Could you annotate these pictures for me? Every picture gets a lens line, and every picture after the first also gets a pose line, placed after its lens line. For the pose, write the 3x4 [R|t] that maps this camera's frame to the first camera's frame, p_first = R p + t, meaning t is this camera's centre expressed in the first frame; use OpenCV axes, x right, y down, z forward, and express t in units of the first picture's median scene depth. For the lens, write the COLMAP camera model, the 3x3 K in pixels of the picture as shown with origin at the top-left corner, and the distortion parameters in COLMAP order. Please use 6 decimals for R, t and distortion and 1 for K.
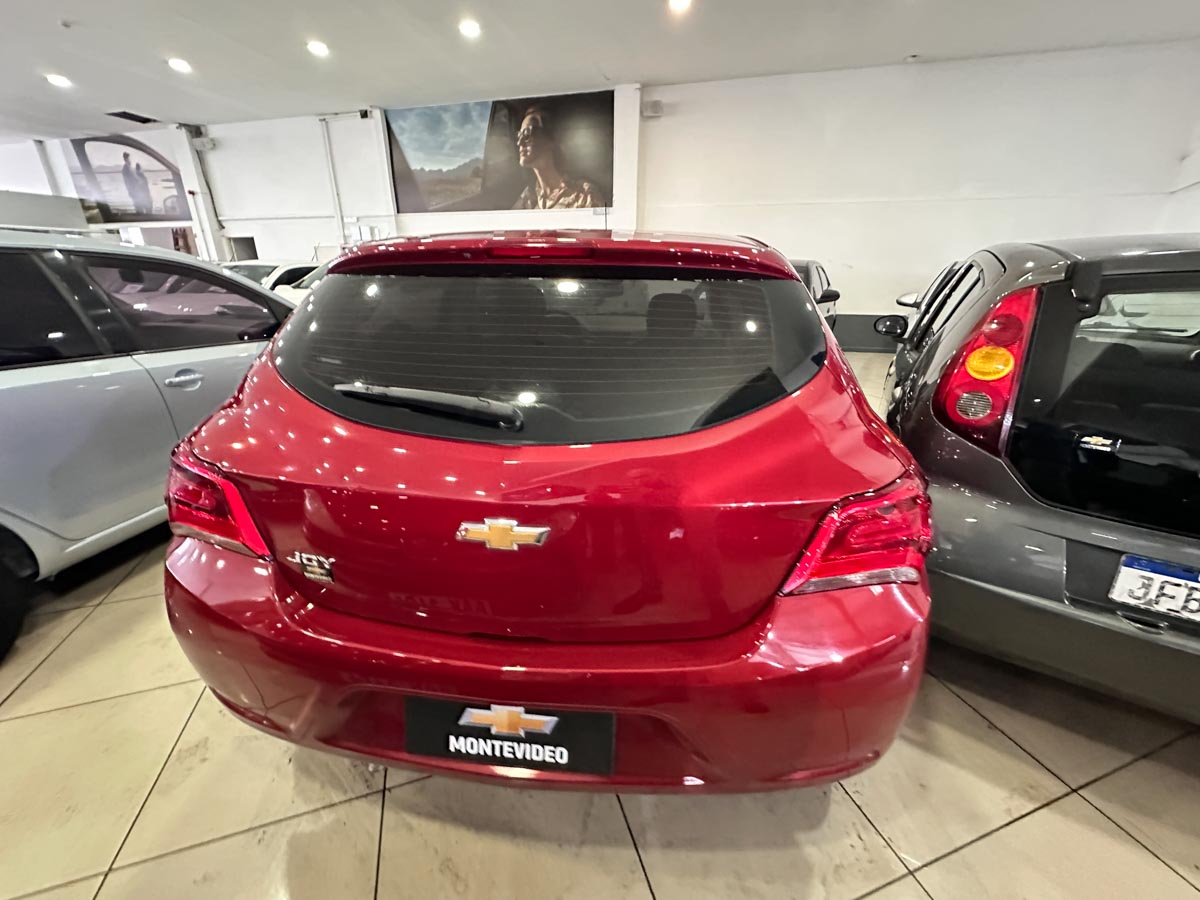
lens RADIAL K [[477.5, 0, 601.2], [0, 477.5, 451.0], [0, 0, 1]] dist [0.014358, 0.000127]
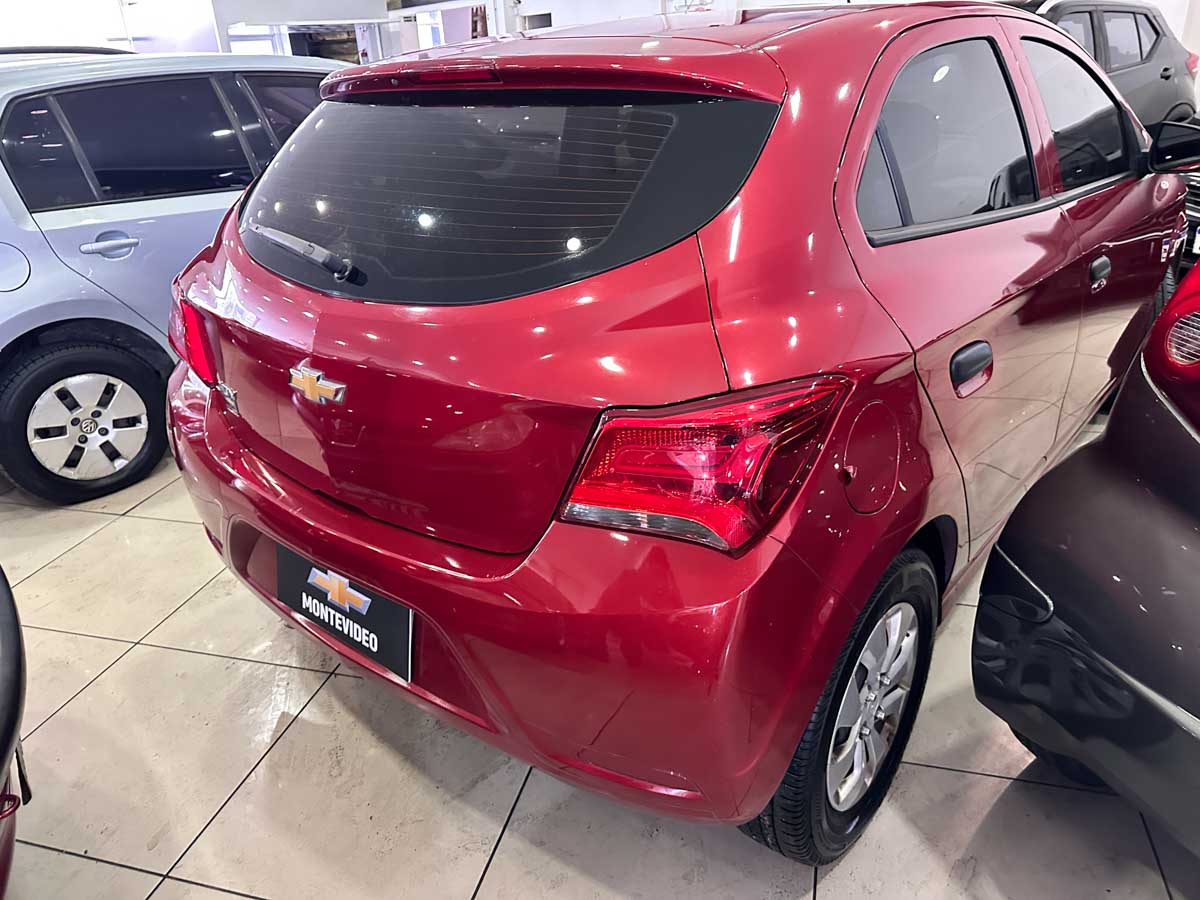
lens RADIAL K [[847.5, 0, 595.2], [0, 847.5, 449.7], [0, 0, 1]] dist [0.077688, -0.075132]
pose [[0.831027, 0.195072, -0.520904, 1.052867], [-0.150621, 0.980418, 0.126860, -0.005827], [0.535450, -0.026965, 0.844136, -0.153535]]
